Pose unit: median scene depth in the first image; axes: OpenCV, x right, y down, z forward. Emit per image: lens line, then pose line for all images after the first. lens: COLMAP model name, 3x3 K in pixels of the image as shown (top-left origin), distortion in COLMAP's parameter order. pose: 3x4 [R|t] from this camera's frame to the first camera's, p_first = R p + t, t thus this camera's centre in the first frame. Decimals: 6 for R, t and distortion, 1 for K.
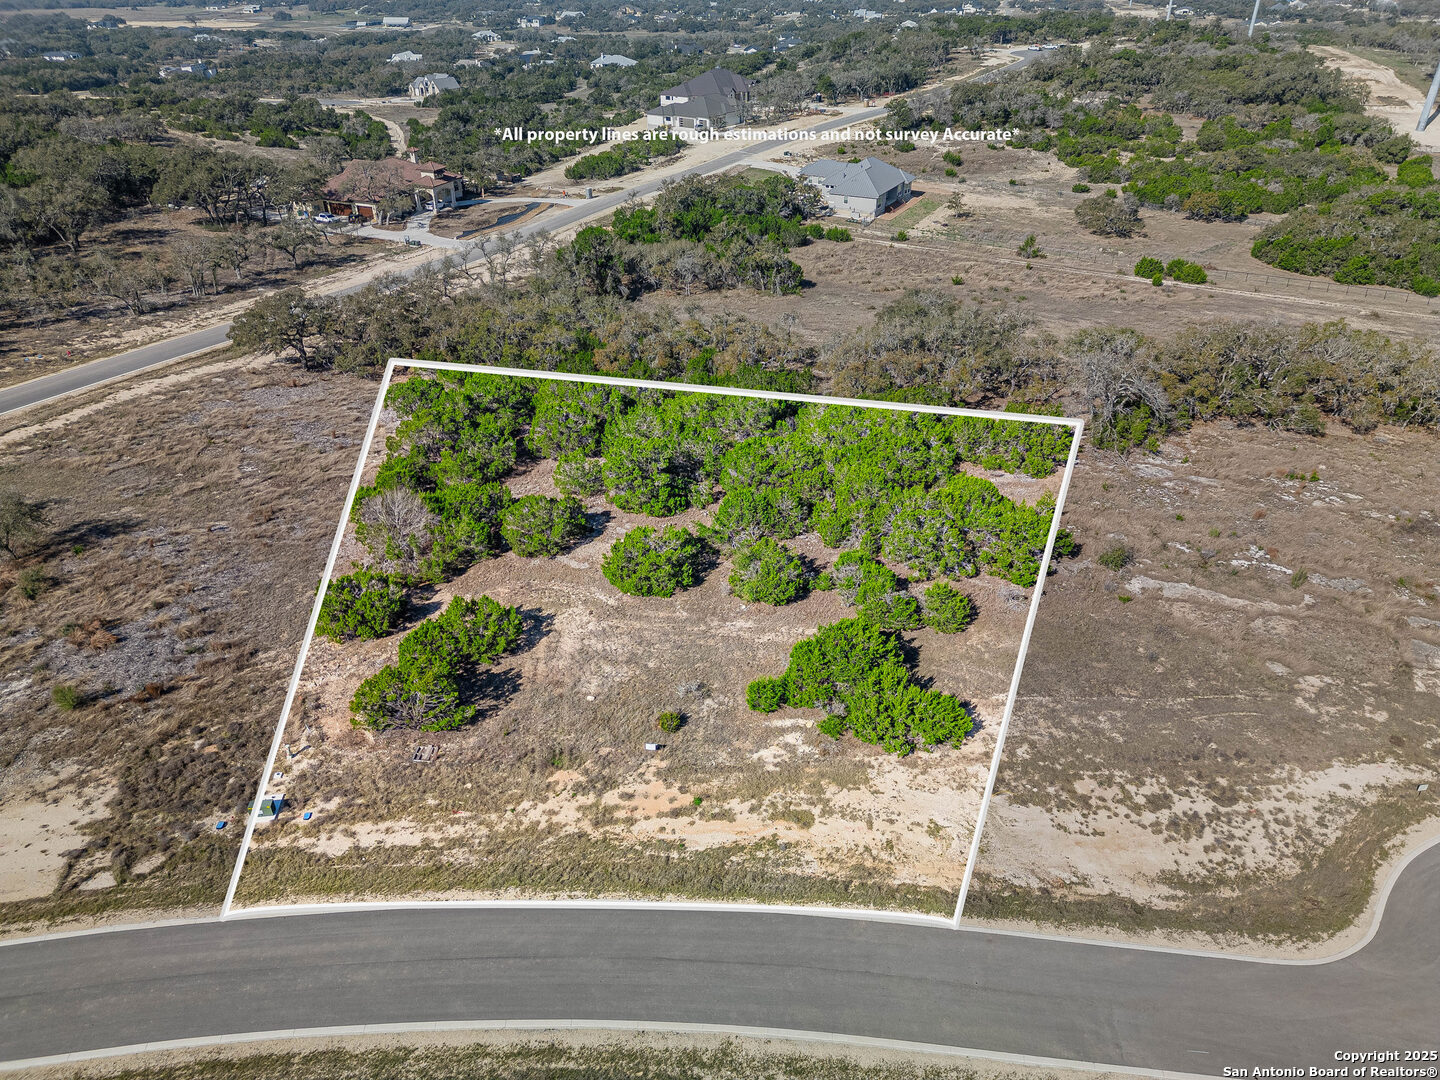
lens RADIAL K [[1003.1, 0, 720.0], [0, 1003.1, 540.0], [0, 0, 1]] dist [0.073742, -0.064246]
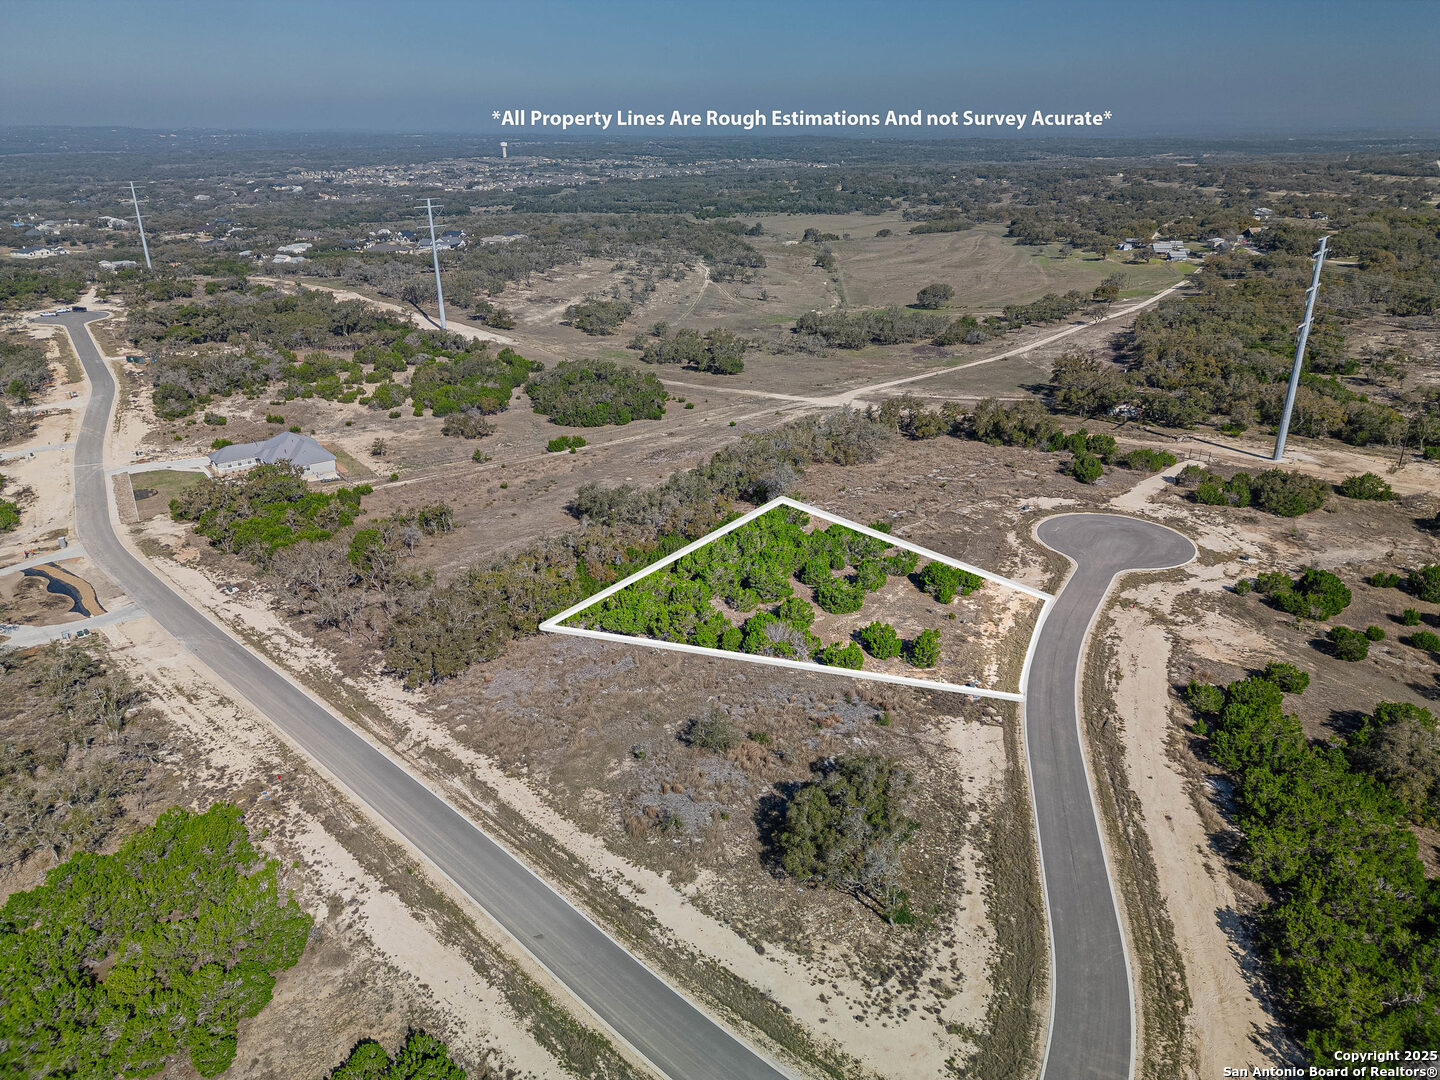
lens RADIAL K [[1000.5, 0, 722.3], [0, 1000.5, 548.6], [0, 0, 1]] dist [0.078379, -0.072767]
pose [[0.407992, -0.356757, 0.840397, -1.856919], [0.476004, 0.868605, 0.137644, -0.467523], [-0.779078, 0.343875, 0.524202, 0.038141]]
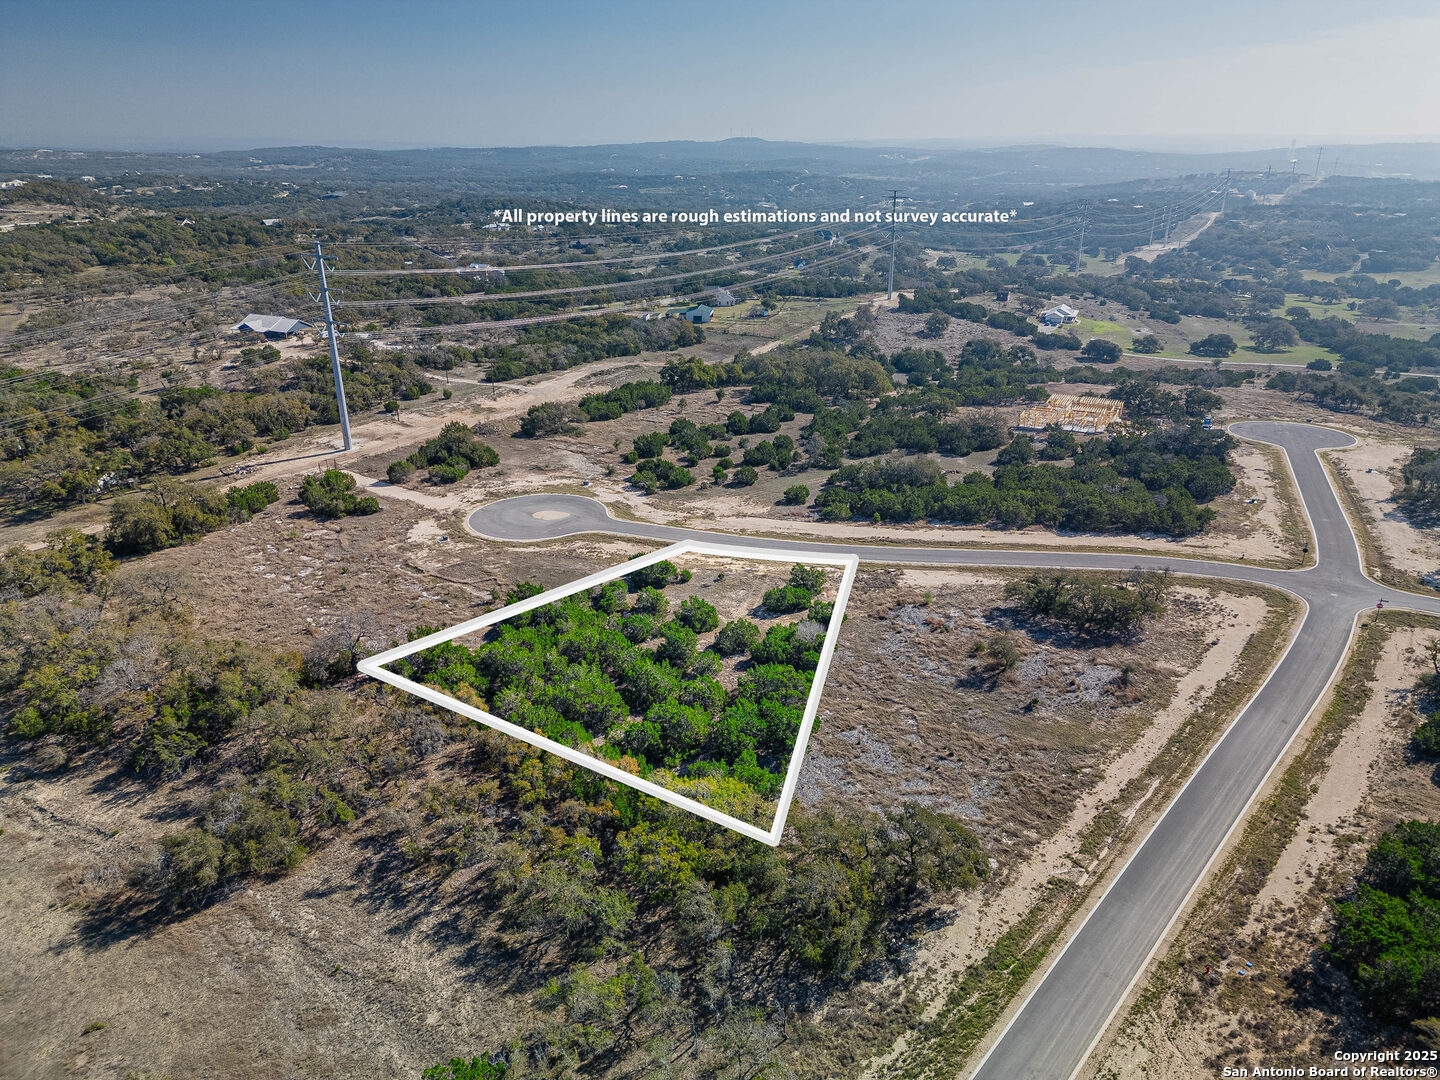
lens RADIAL K [[1003.1, 0, 720.0], [0, 1003.1, 540.0], [0, 0, 1]] dist [0.073742, -0.064246]
pose [[-0.939696, -0.123752, 0.318838, -0.735051], [0.181426, 0.609902, 0.771430, -1.618437], [-0.289926, 0.782755, -0.550671, 1.933977]]
